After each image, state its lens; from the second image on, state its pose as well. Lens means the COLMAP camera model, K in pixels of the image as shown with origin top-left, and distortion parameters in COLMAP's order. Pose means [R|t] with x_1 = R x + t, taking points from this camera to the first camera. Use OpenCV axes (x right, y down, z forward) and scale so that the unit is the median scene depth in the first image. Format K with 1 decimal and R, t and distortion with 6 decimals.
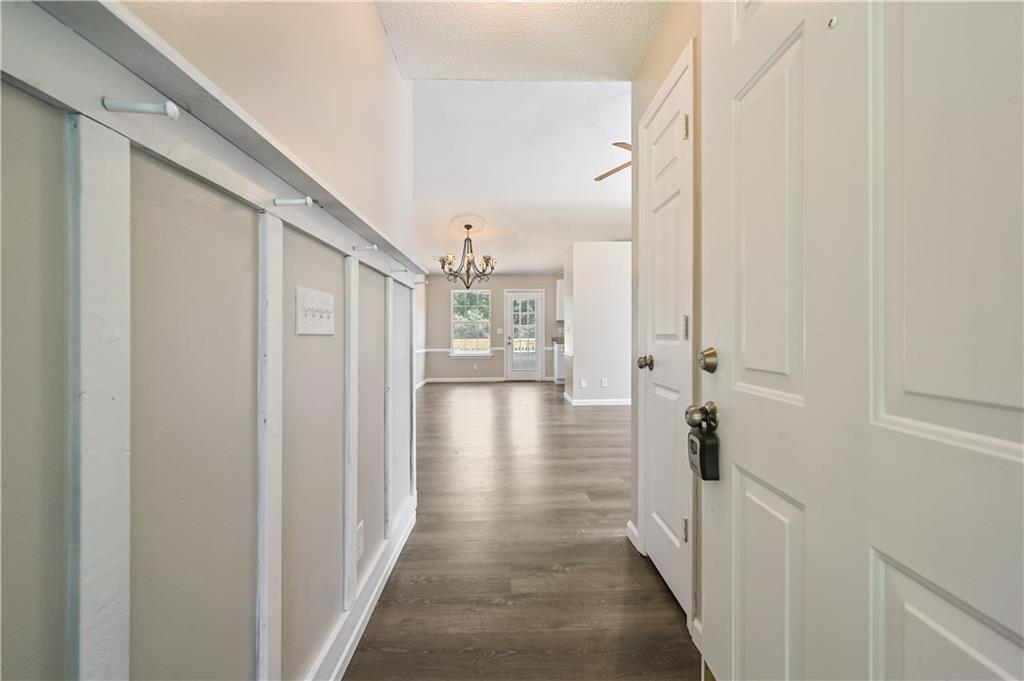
lens RADIAL K [[403.2, 0, 517.9], [0, 403.2, 339.1], [0, 0, 1]] dist [-0.003928, -0.000090]
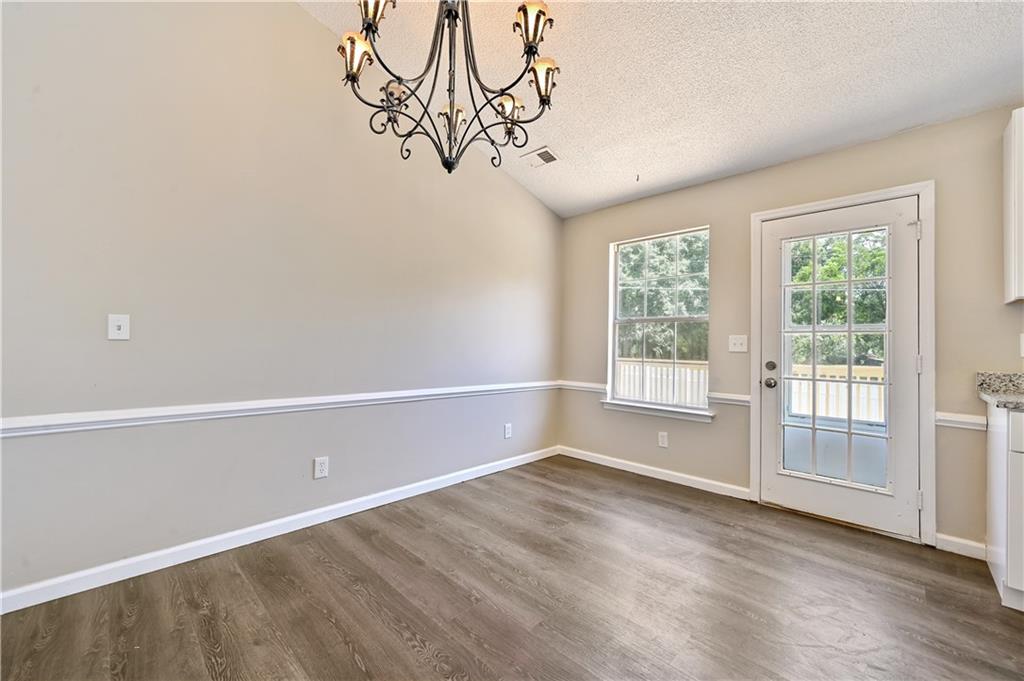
lens RADIAL K [[403.2, 0, 512.8], [0, 403.2, 339.3], [0, 0, 1]] dist [-0.003928, -0.000090]
pose [[0.691438, 0.006980, -0.722402, 0.066035], [-0.036016, 0.999043, -0.024819, -0.008979], [0.721537, 0.043179, 0.691028, 0.644776]]
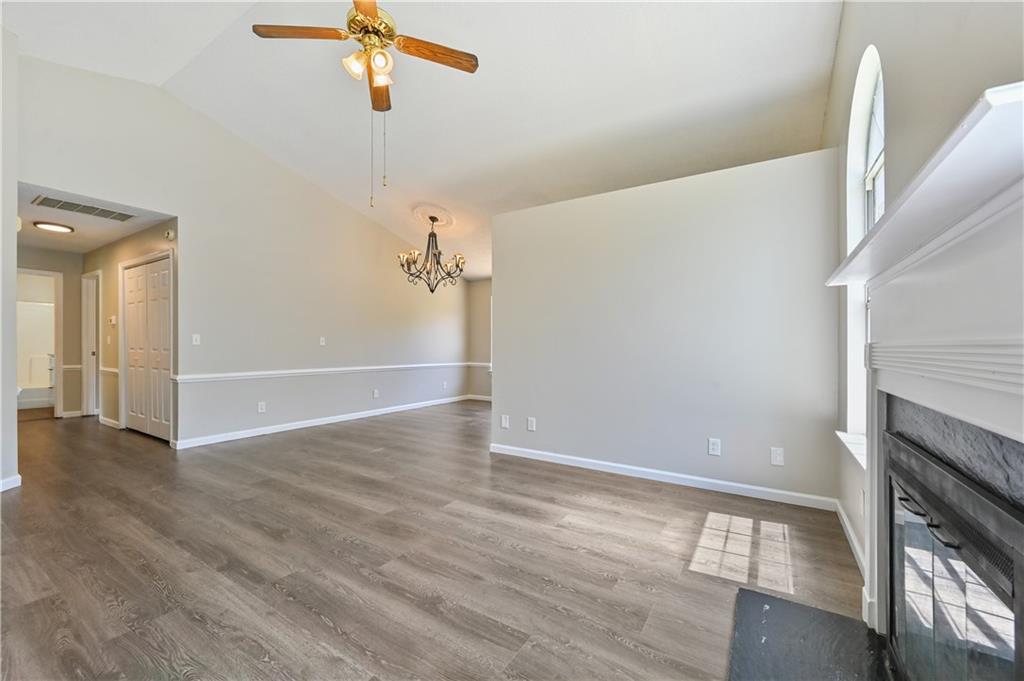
lens RADIAL K [[403.2, 0, 517.2], [0, 403.2, 346.0], [0, 0, 1]] dist [-0.003928, -0.000090]
pose [[0.835076, 0.012671, -0.549988, 0.367217], [-0.021866, 0.999709, -0.010168, -0.006370], [0.549700, 0.020517, 0.835110, 0.297397]]
